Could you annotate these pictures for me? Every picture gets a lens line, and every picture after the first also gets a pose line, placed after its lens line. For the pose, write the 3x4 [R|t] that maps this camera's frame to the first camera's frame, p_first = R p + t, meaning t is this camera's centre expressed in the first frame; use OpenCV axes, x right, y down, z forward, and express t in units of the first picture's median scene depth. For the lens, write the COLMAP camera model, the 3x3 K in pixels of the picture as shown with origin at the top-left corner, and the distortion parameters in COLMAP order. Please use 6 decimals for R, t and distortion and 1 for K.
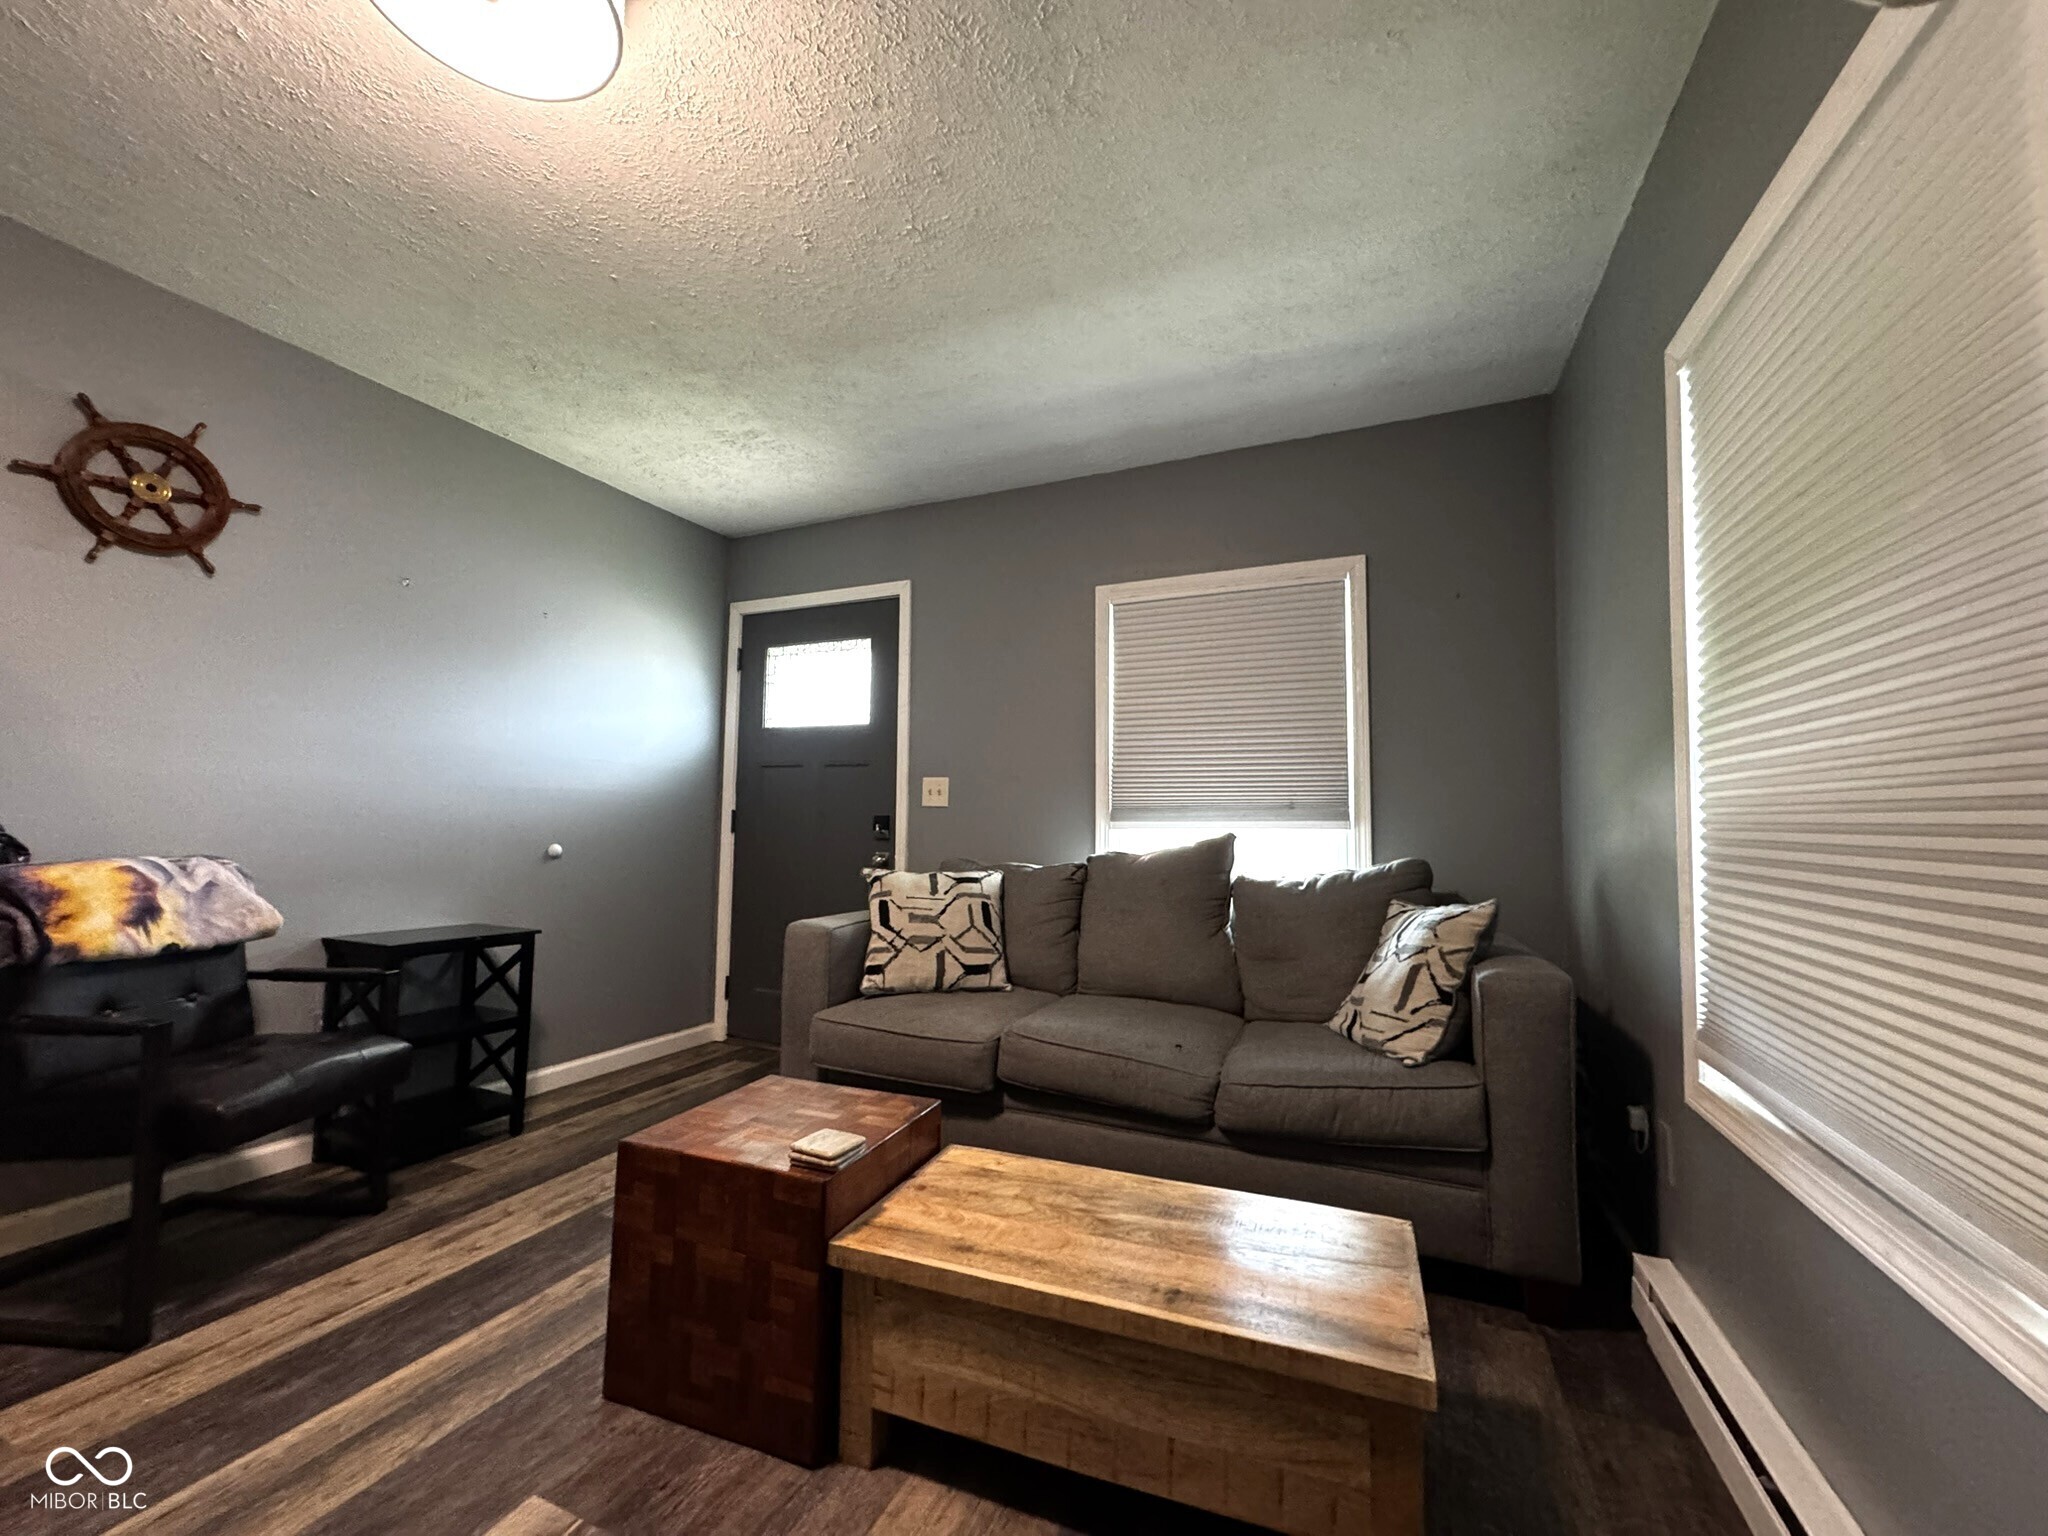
lens RADIAL K [[814.3, 0, 1032.5], [0, 814.3, 769.2], [0, 0, 1]] dist [-0.001120, -0.000081]
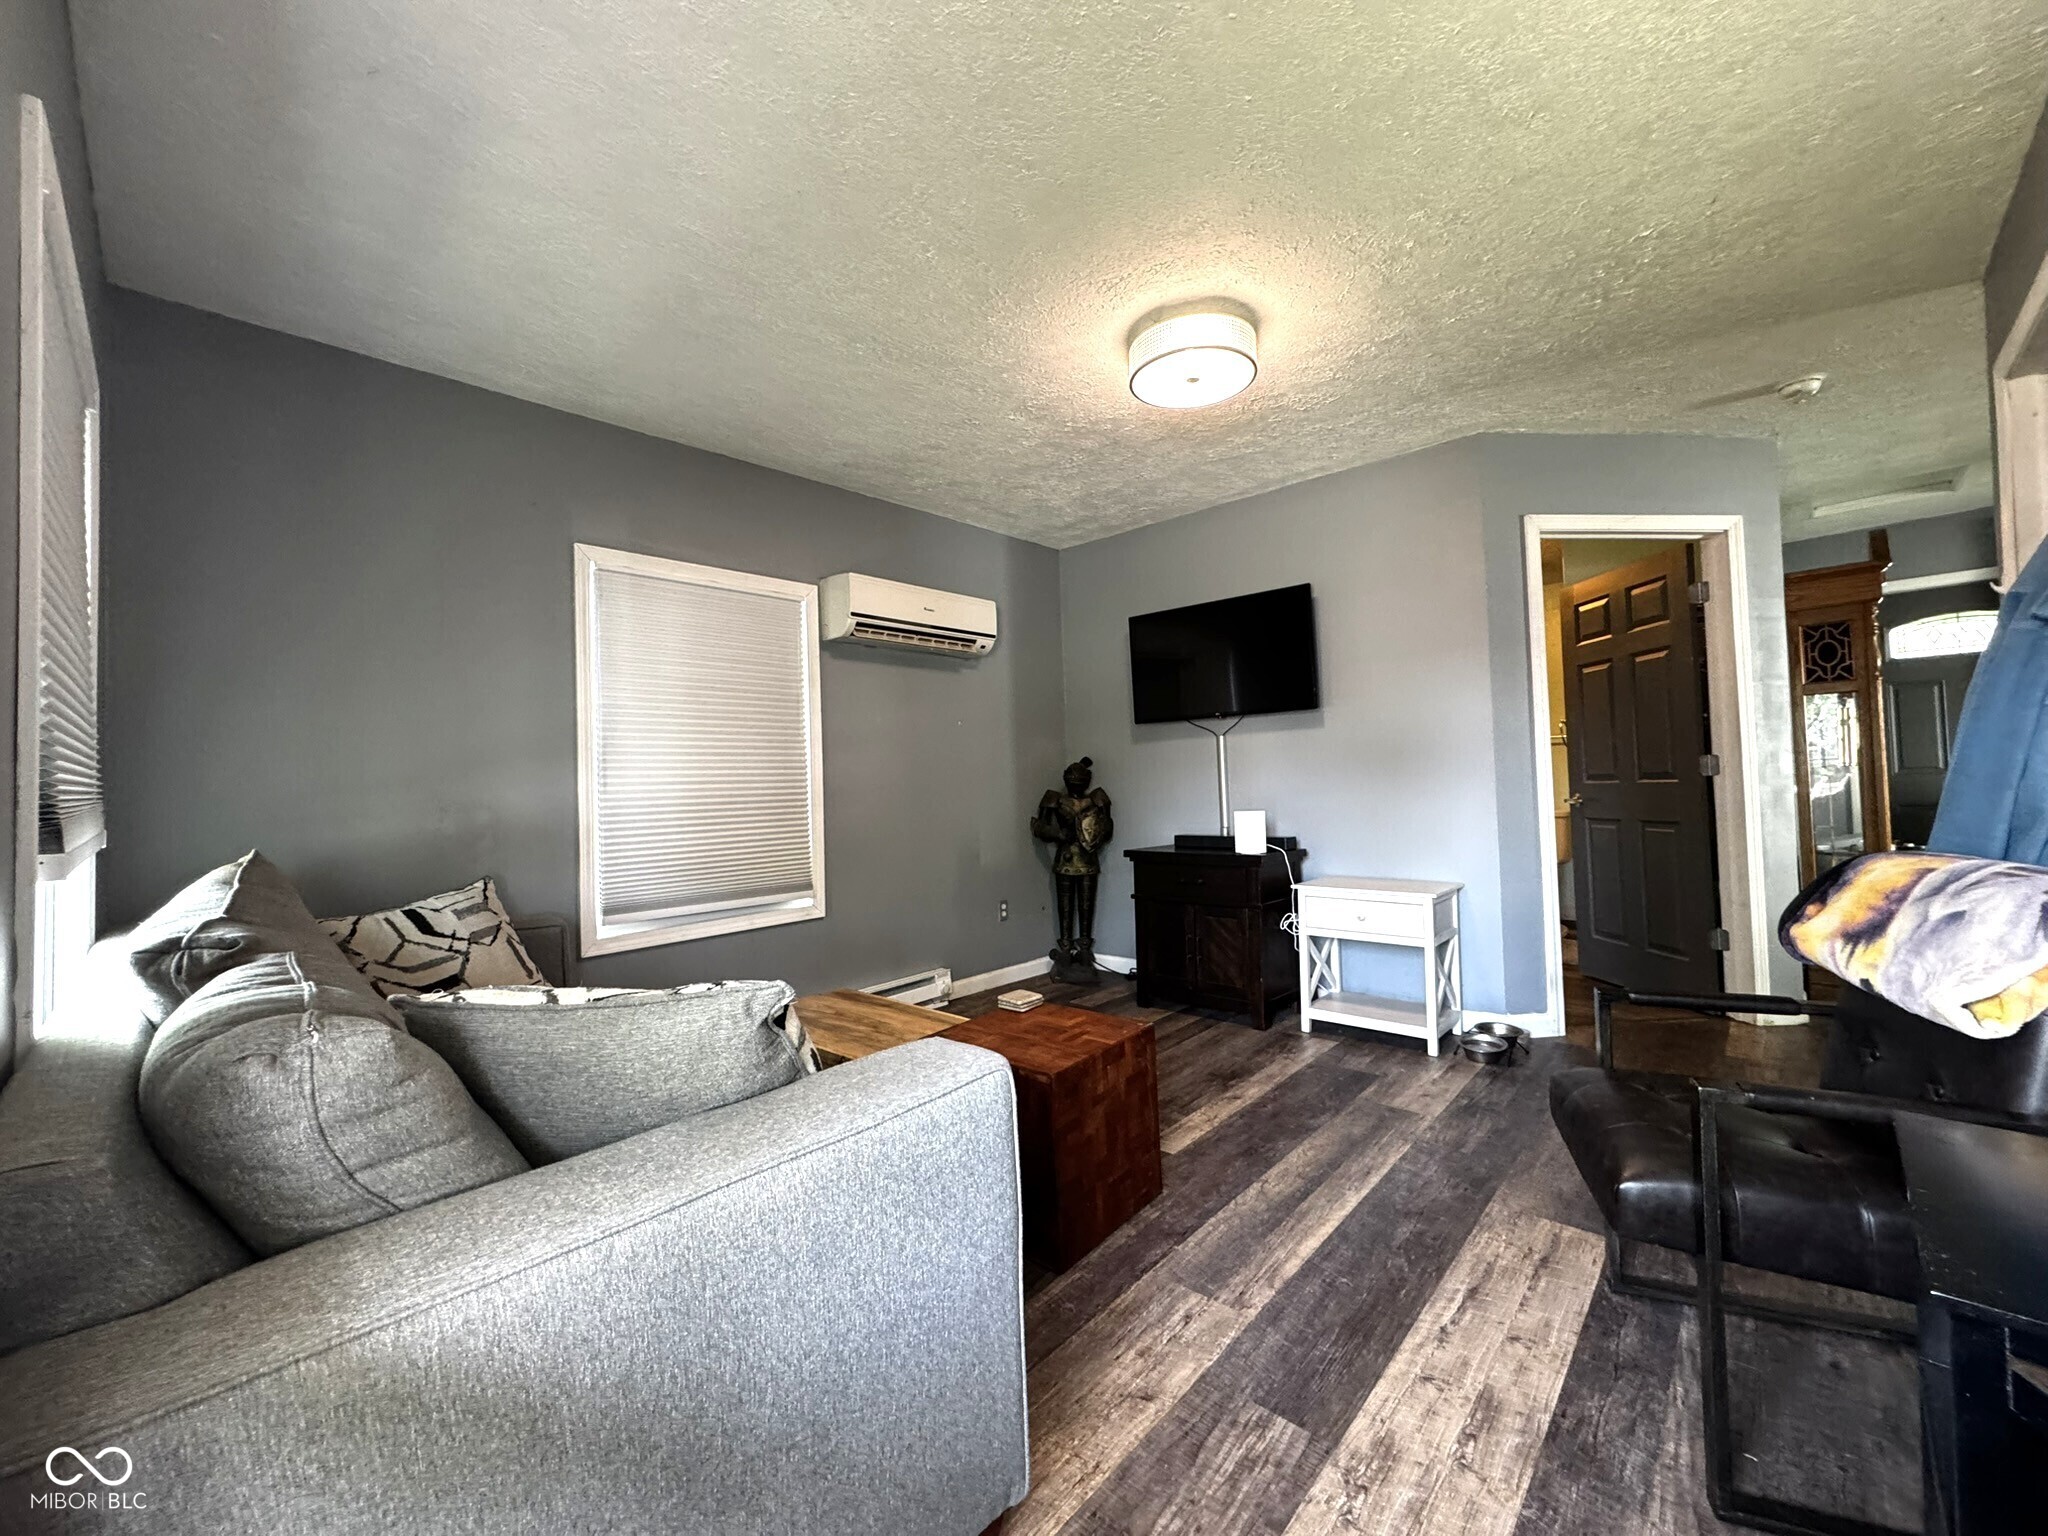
lens RADIAL K [[814.3, 0, 1019.1], [0, 814.3, 764.4], [0, 0, 1]] dist [-0.001120, -0.000081]
pose [[-0.934547, 0.023028, 0.355094, -0.717835], [-0.004764, 0.997005, -0.077196, 0.099239], [-0.355808, -0.073835, -0.931638, 2.193376]]
